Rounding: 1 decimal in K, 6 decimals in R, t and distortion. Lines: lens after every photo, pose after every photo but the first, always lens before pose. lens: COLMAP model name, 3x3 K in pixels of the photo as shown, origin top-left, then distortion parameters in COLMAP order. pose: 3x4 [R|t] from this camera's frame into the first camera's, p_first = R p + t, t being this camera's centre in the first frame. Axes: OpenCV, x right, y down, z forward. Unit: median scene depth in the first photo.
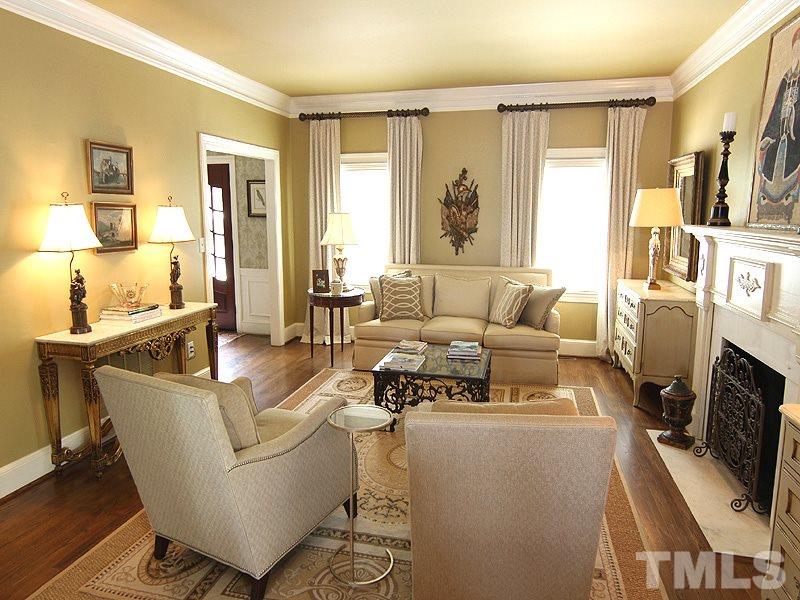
lens RADIAL K [[510.7, 0, 399.1], [0, 510.7, 298.0], [0, 0, 1]] dist [-0.014091, 0.004420]
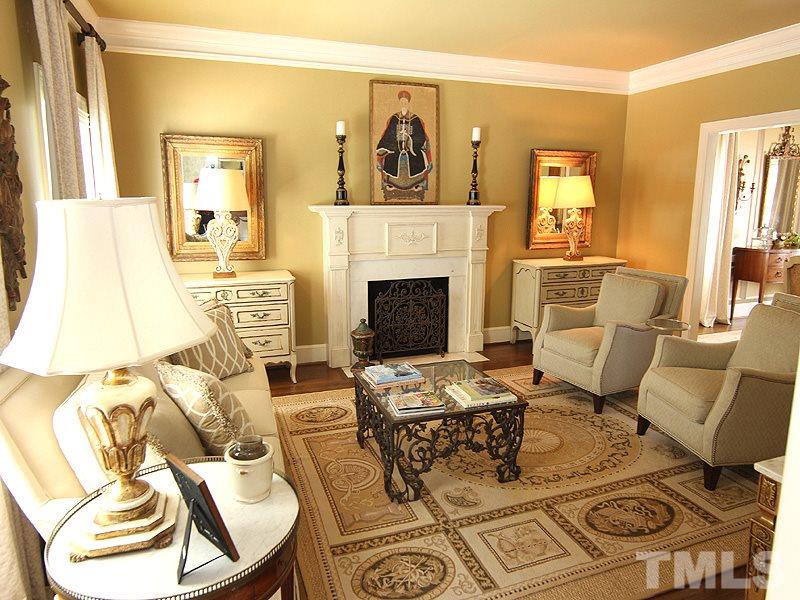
lens RADIAL K [[510.7, 0, 398.7], [0, 510.7, 294.6], [0, 0, 1]] dist [-0.014091, 0.004420]
pose [[-0.565308, -0.140342, 0.812853, -0.678383], [0.142334, 0.954044, 0.263707, -0.293352], [-0.812507, 0.264772, -0.519354, 1.916889]]
